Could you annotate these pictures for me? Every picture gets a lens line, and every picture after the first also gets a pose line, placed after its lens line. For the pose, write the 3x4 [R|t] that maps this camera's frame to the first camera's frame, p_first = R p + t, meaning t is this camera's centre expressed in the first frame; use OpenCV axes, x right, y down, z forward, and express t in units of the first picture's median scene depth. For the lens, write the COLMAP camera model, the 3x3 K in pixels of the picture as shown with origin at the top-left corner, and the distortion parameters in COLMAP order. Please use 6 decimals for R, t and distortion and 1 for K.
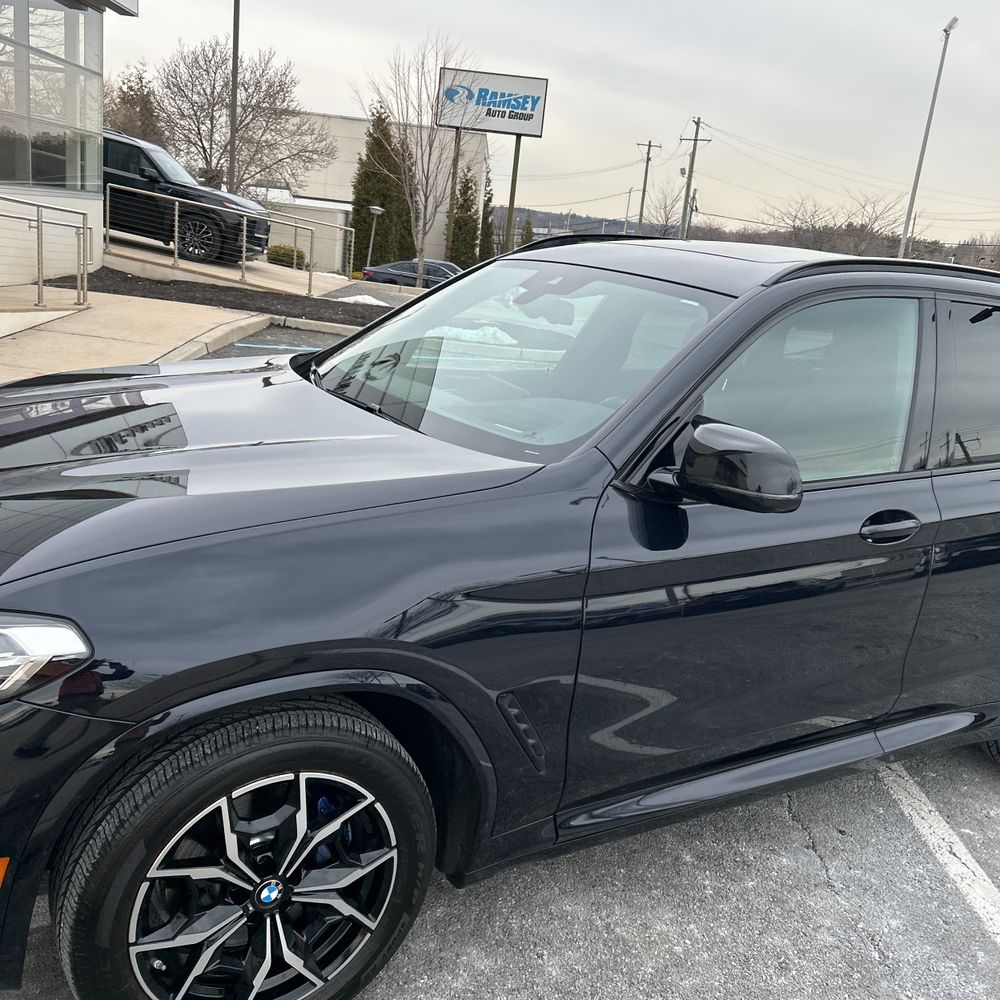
lens RADIAL K [[1010.5, 0, 488.1], [0, 1010.5, 501.8], [0, 0, 1]] dist [0.072933, -0.108779]
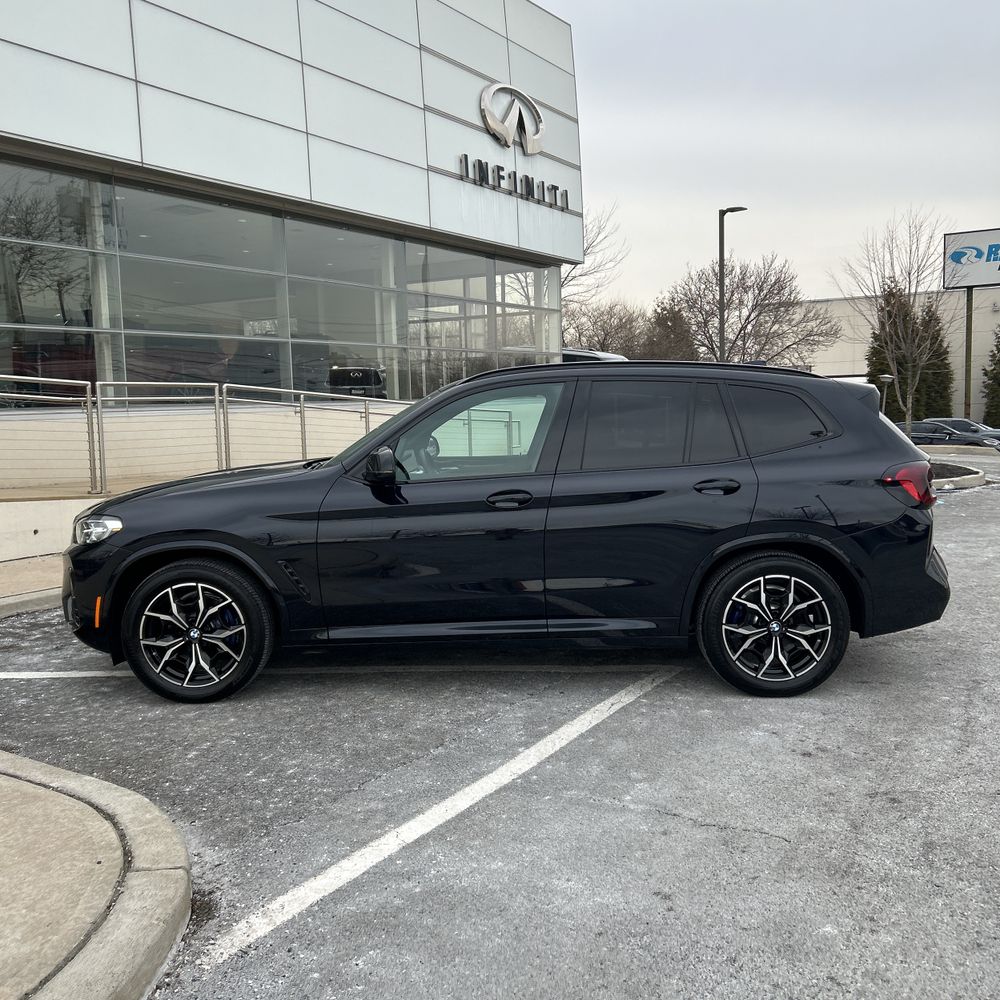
lens RADIAL K [[1027.2, 0, 492.8], [0, 1027.2, 501.0], [0, 0, 1]] dist [0.166580, -0.348389]
pose [[0.838080, -0.073351, -0.540594, 1.790673], [-0.029058, 0.983511, -0.178498, 0.476245], [0.544774, 0.165304, 0.822129, -0.781707]]
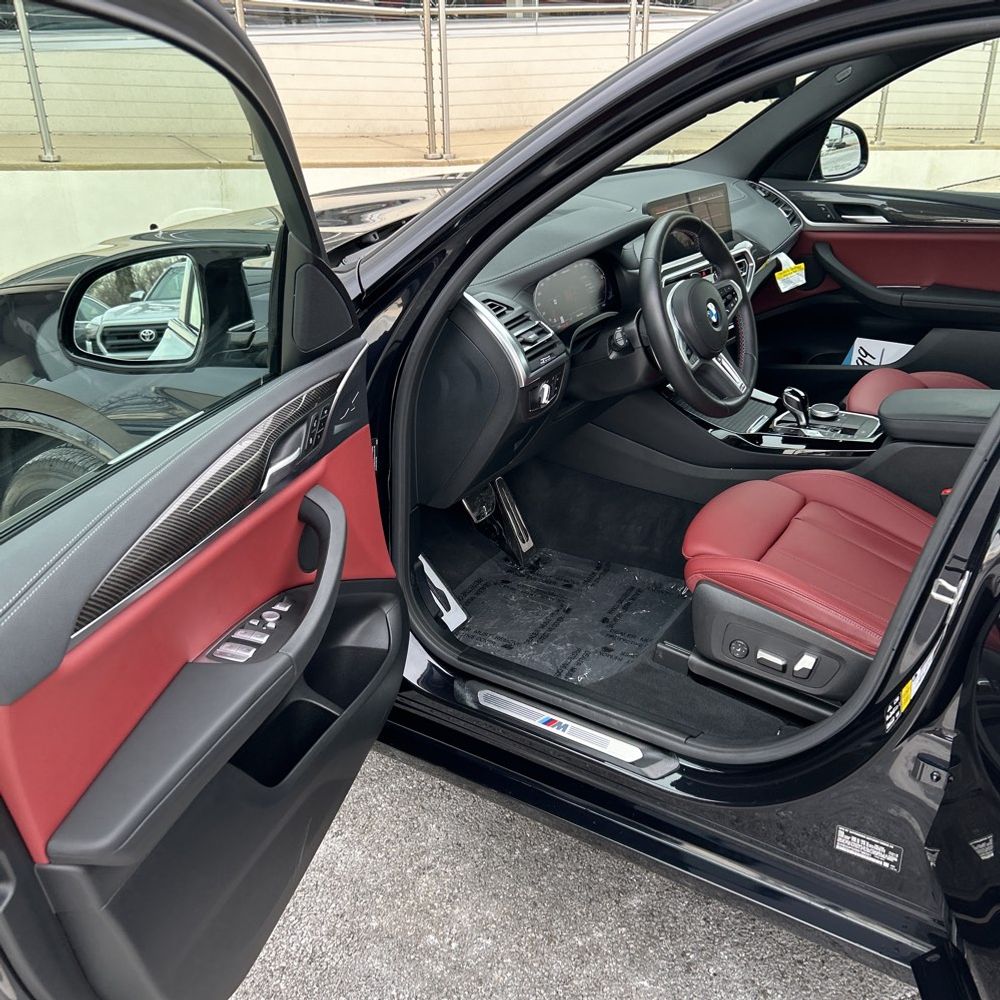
lens RADIAL K [[1017.5, 0, 505.9], [0, 1017.5, 500.7], [0, 0, 1]] dist [0.072325, -0.097593]
pose [[0.445724, 0.278614, -0.850708, 0.923788], [-0.168767, 0.959443, 0.225801, -0.072092], [0.879118, 0.042926, 0.474668, 0.799968]]
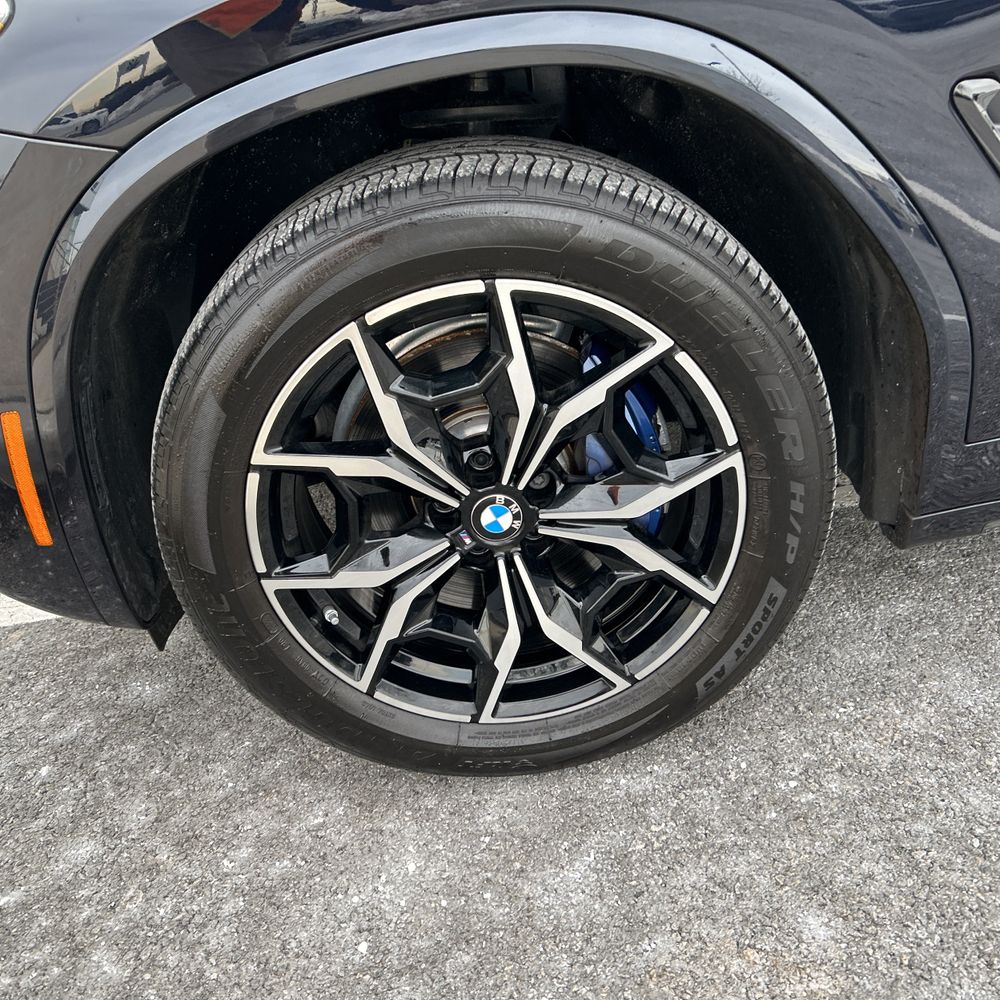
lens RADIAL K [[1010.5, 0, 488.1], [0, 1010.5, 501.8], [0, 0, 1]] dist [0.072933, -0.108779]
pose [[0.841254, 0.013352, -0.540476, 0.076599], [0.110387, 0.974393, 0.195889, 0.253356], [0.529252, -0.224454, 0.818238, 0.520407]]
